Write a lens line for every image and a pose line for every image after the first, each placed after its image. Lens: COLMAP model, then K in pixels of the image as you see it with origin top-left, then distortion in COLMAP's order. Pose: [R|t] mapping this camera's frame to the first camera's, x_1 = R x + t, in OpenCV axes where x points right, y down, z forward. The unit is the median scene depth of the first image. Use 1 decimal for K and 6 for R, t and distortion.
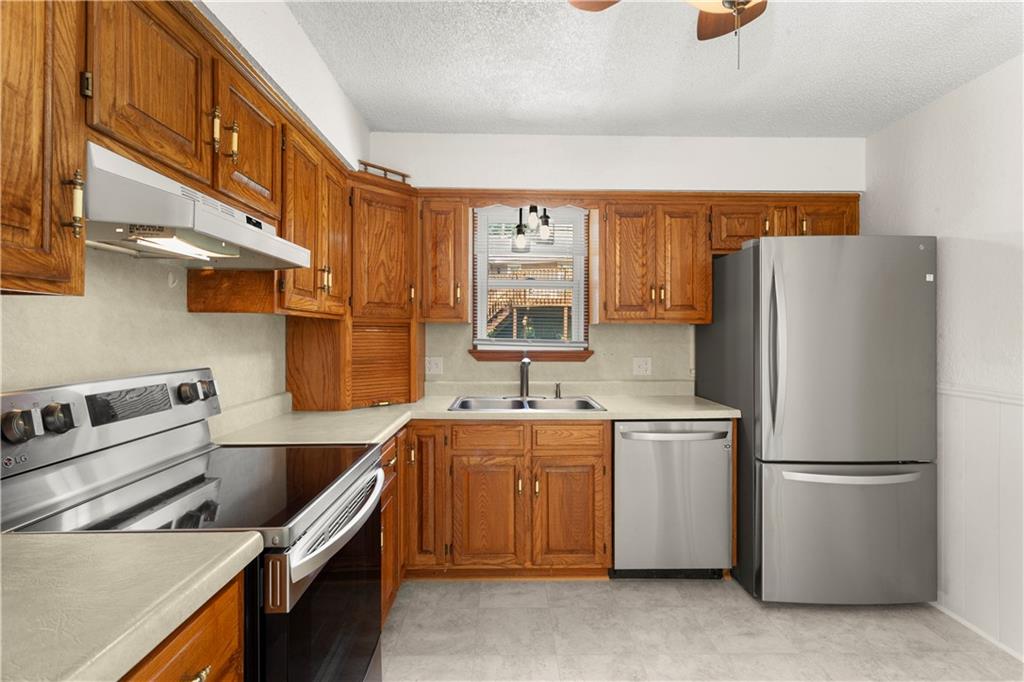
lens RADIAL K [[478.6, 0, 509.7], [0, 478.6, 334.1], [0, 0, 1]] dist [0.000084, 0.000119]
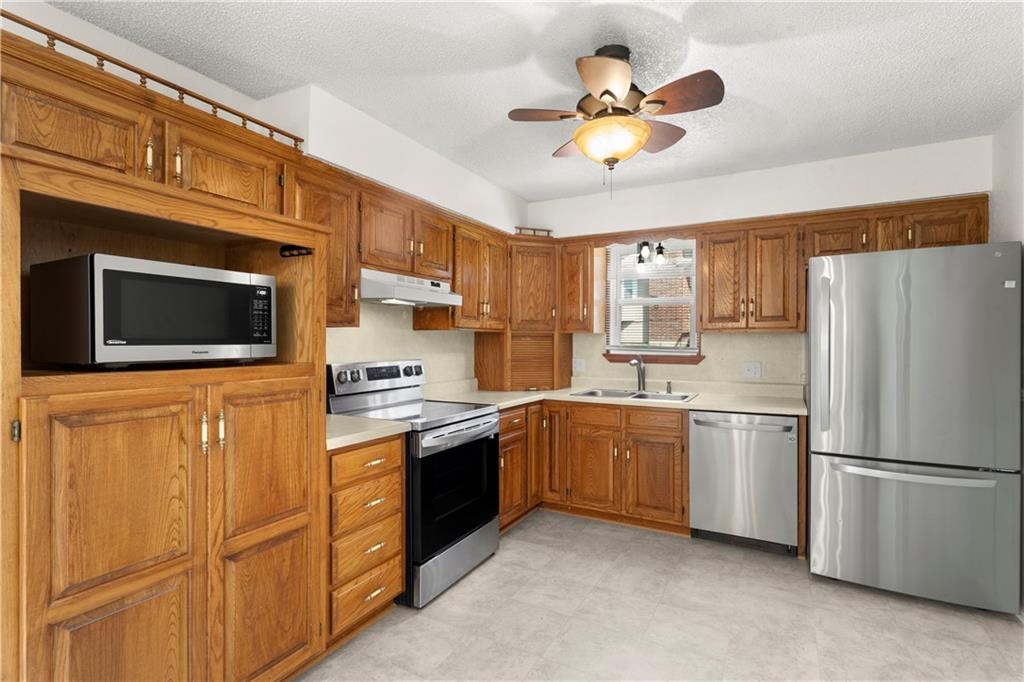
lens RADIAL K [[482.3, 0, 512.0], [0, 482.3, 341.0], [0, 0, 1]] dist [-0.000254, 0.000276]
pose [[0.868999, -0.000481, -0.494814, 0.437864], [-0.000106, 0.999999, -0.001157, -0.000144], [0.494814, 0.001058, 0.868998, -0.338414]]
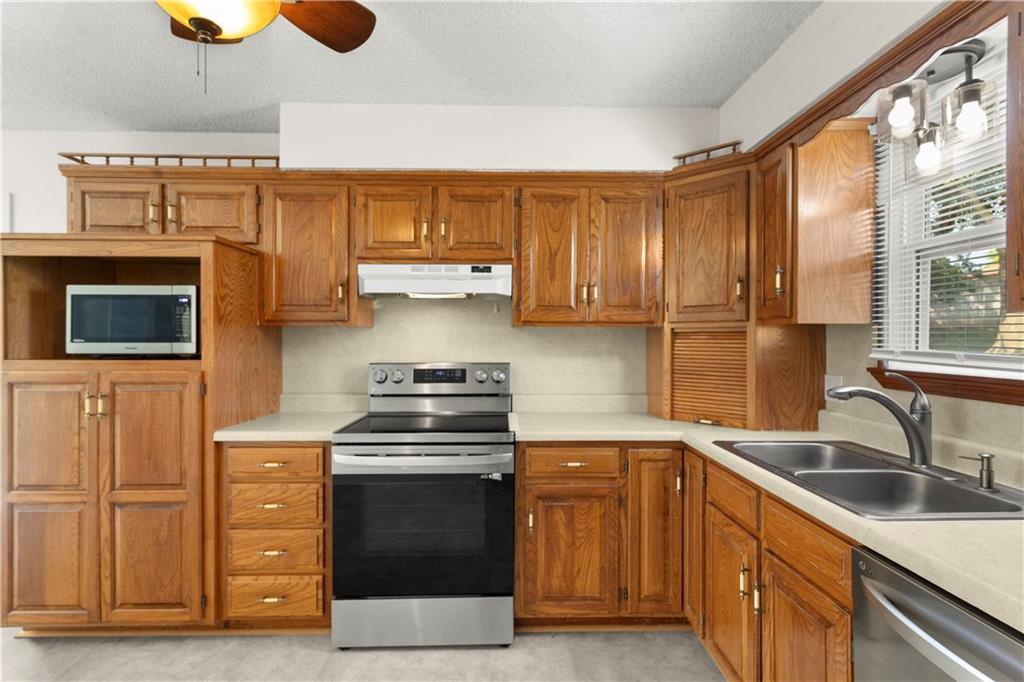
lens RADIAL K [[482.3, 0, 512.0], [0, 482.3, 341.0], [0, 0, 1]] dist [-0.000254, 0.000276]
pose [[0.013789, -0.001823, -0.999903, 0.639938], [-0.001569, 0.999997, -0.001845, 0.001397], [0.999904, 0.001595, 0.013786, 0.678381]]
